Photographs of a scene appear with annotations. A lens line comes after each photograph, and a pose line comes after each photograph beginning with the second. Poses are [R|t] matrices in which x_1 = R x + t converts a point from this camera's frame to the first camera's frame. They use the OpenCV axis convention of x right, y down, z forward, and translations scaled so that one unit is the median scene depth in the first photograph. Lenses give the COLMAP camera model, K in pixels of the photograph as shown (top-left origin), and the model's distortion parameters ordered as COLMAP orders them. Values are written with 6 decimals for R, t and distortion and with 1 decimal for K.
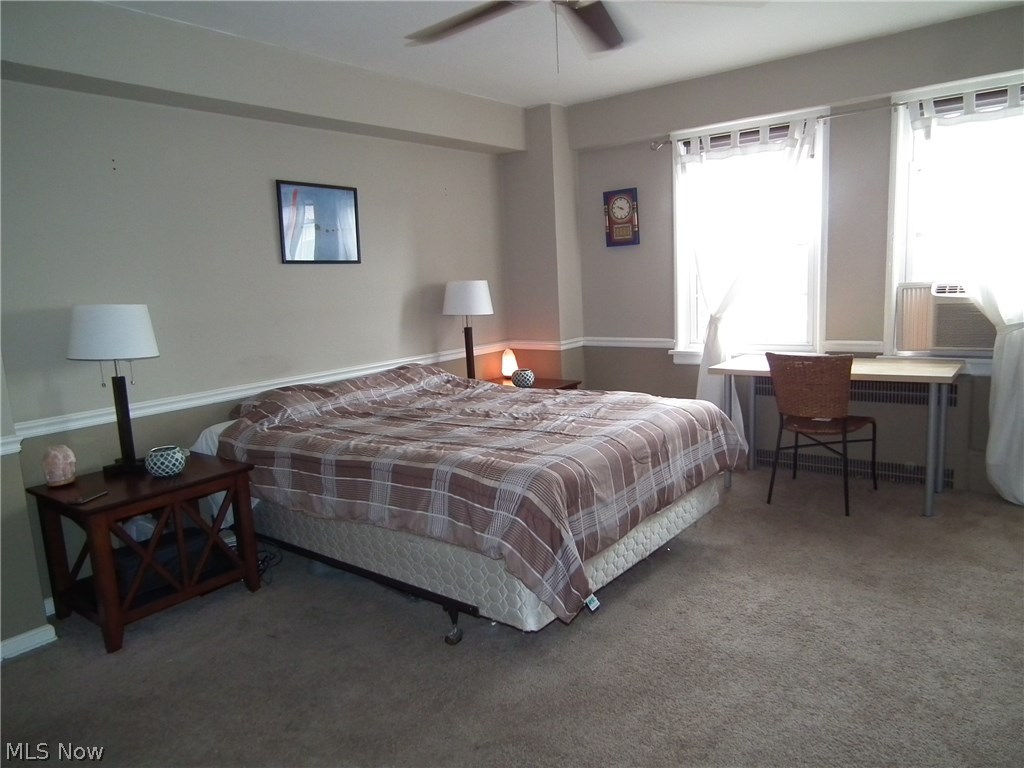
lens RADIAL K [[706.8, 0, 507.1], [0, 706.8, 387.4], [0, 0, 1]] dist [-0.000784, -0.007483]
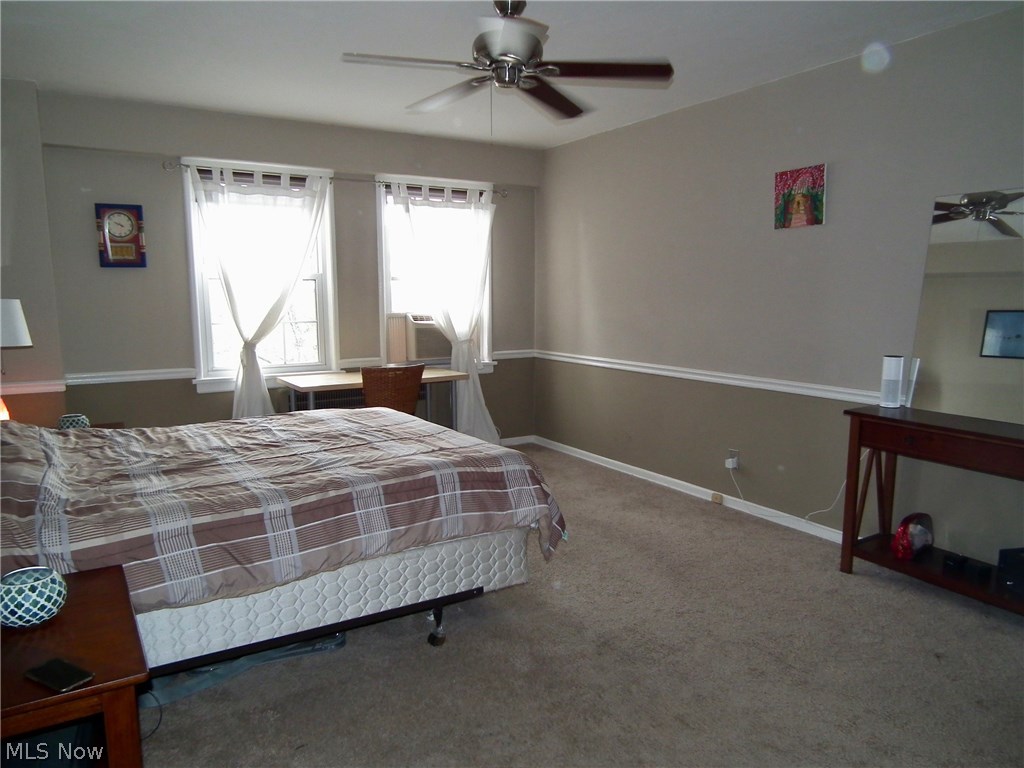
lens RADIAL K [[706.8, 0, 507.1], [0, 706.8, 387.4], [0, 0, 1]] dist [-0.000784, -0.007483]
pose [[0.341131, -0.075361, 0.936990, -0.618964], [0.135000, 0.990376, 0.030506, -0.017207], [-0.930271, 0.116087, 0.348022, 0.321148]]
